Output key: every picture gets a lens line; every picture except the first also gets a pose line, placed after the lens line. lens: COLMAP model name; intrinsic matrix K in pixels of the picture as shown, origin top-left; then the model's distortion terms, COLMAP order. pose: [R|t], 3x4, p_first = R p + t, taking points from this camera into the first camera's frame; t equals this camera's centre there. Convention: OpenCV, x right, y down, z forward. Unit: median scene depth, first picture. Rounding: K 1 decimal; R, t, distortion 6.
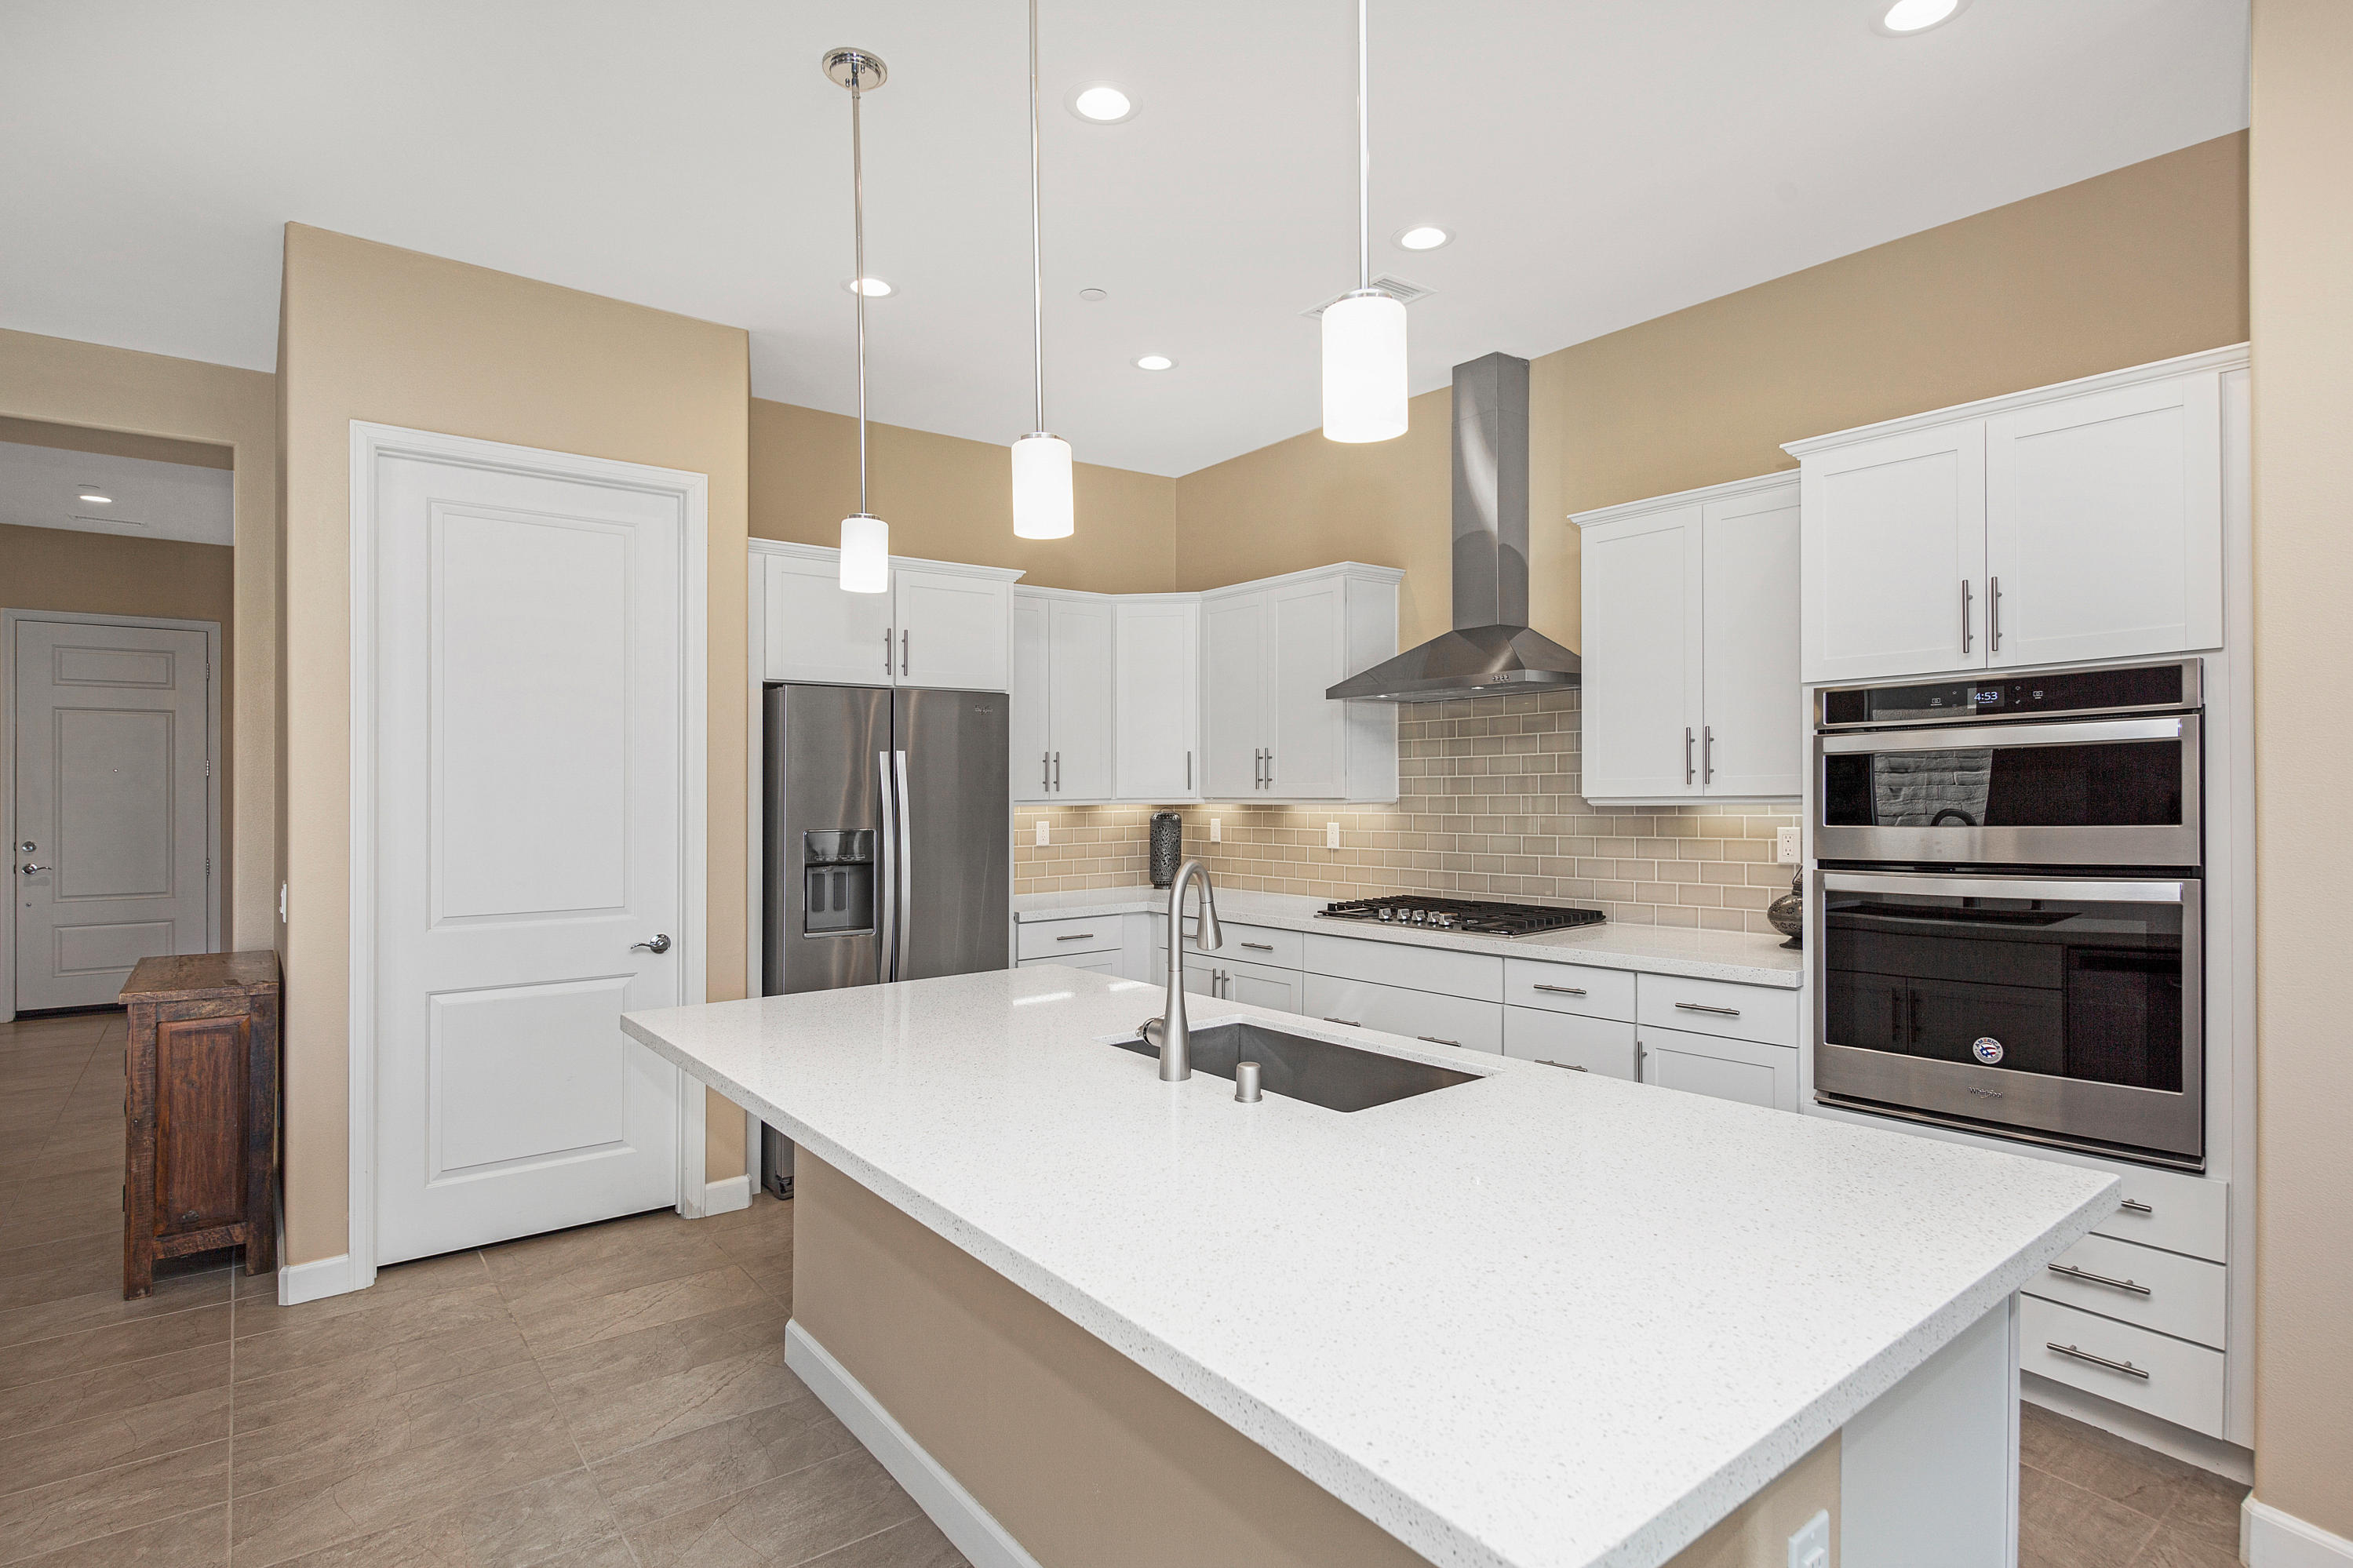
lens RADIAL K [[1173.0, 0, 1176.5], [0, 1173.0, 784.0], [0, 0, 1]] dist [-0.001078, -0.000057]
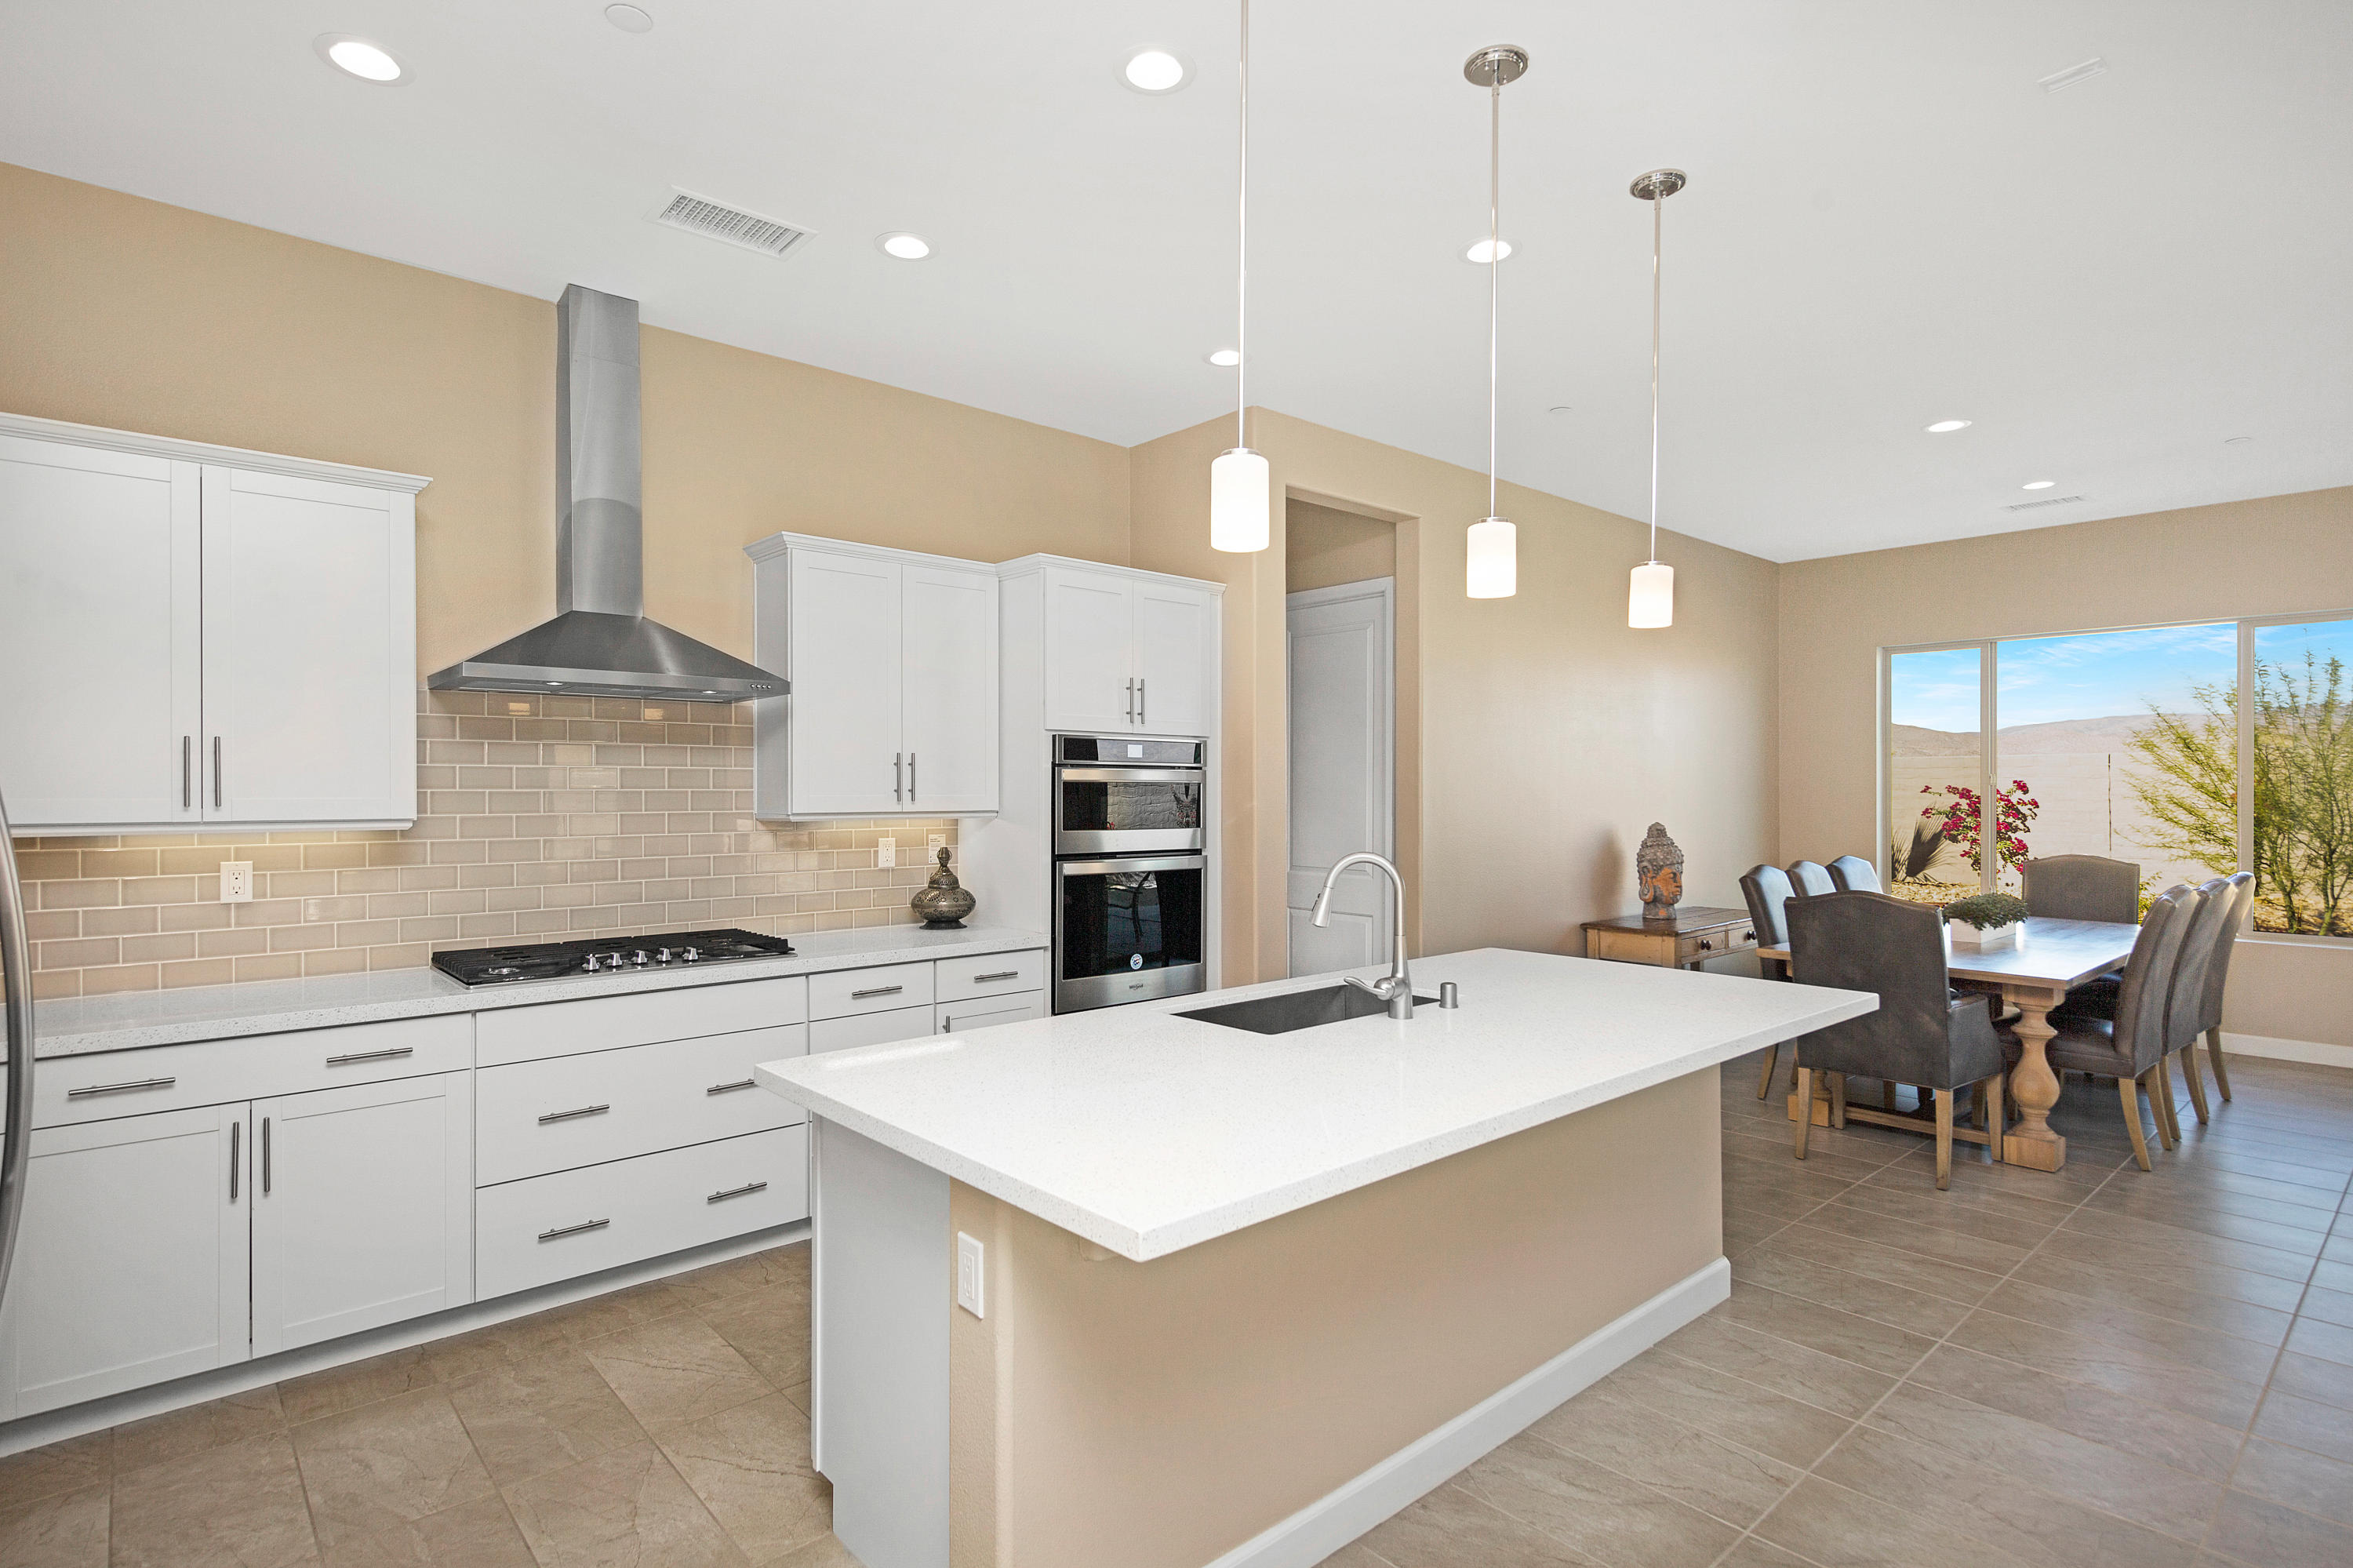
lens RADIAL K [[1173.2, 0, 1176.5], [0, 1173.2, 784.0], [0, 0, 1]] dist [-0.001078, -0.000057]
pose [[-0.063283, 0.024120, 0.997704, -0.920443], [-0.012280, 0.999613, -0.024945, 0.011669], [-0.997920, -0.013831, -0.062963, 0.960255]]
